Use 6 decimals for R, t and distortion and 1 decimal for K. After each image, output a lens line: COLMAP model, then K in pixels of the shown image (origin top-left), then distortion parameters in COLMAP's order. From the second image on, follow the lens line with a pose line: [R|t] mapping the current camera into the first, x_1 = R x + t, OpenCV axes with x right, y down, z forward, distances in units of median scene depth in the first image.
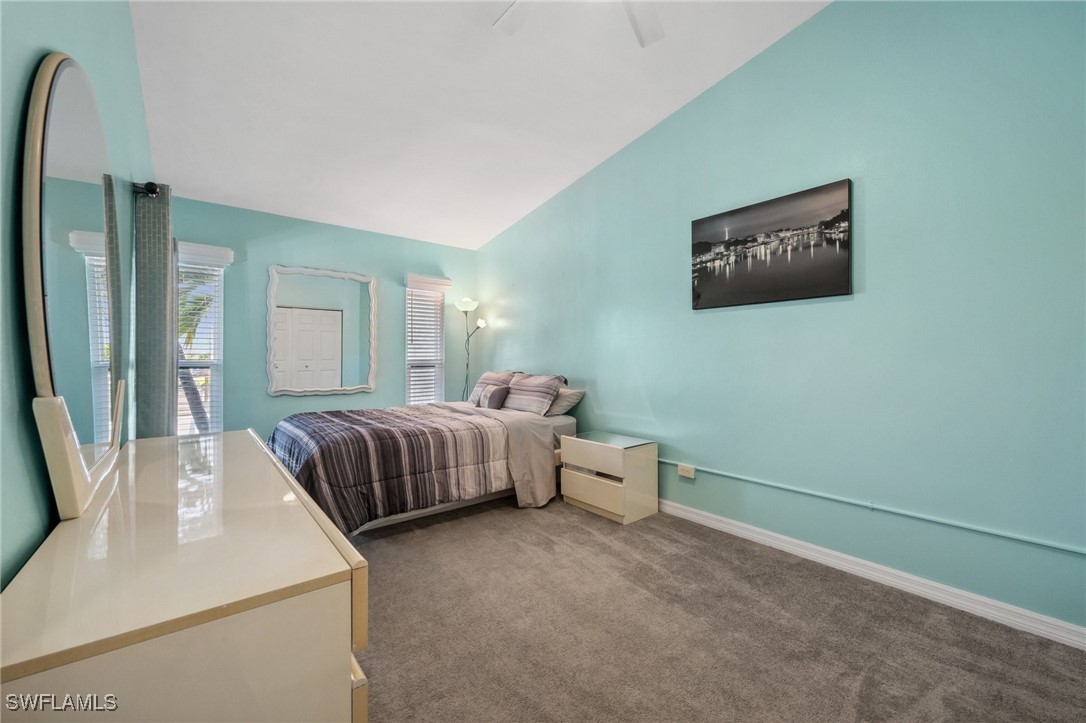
lens RADIAL K [[433.1, 0, 535.3], [0, 433.1, 360.5], [0, 0, 1]] dist [0.002172, 0.000275]
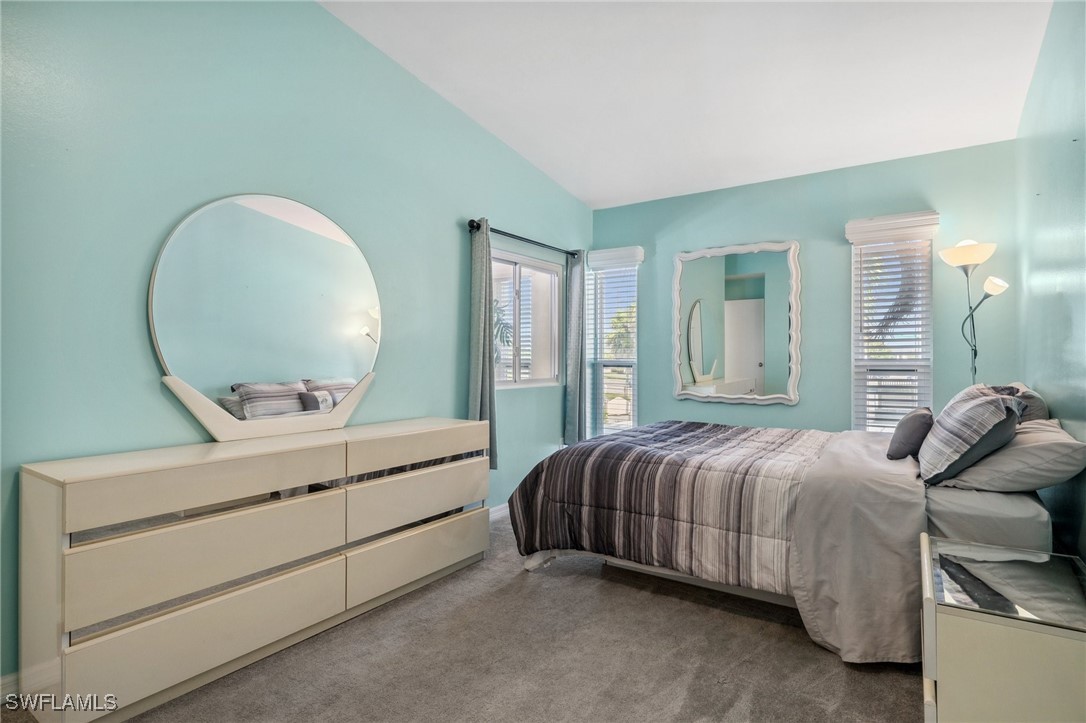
lens RADIAL K [[548.5, 0, 539.0], [0, 548.5, 357.7], [0, 0, 1]] dist [0.006147, 0.001253]
pose [[0.300503, -0.000178, -0.953781, 0.534041], [-0.001558, 0.999999, -0.000678, -0.003742], [0.953780, 0.001690, 0.300502, 0.520327]]
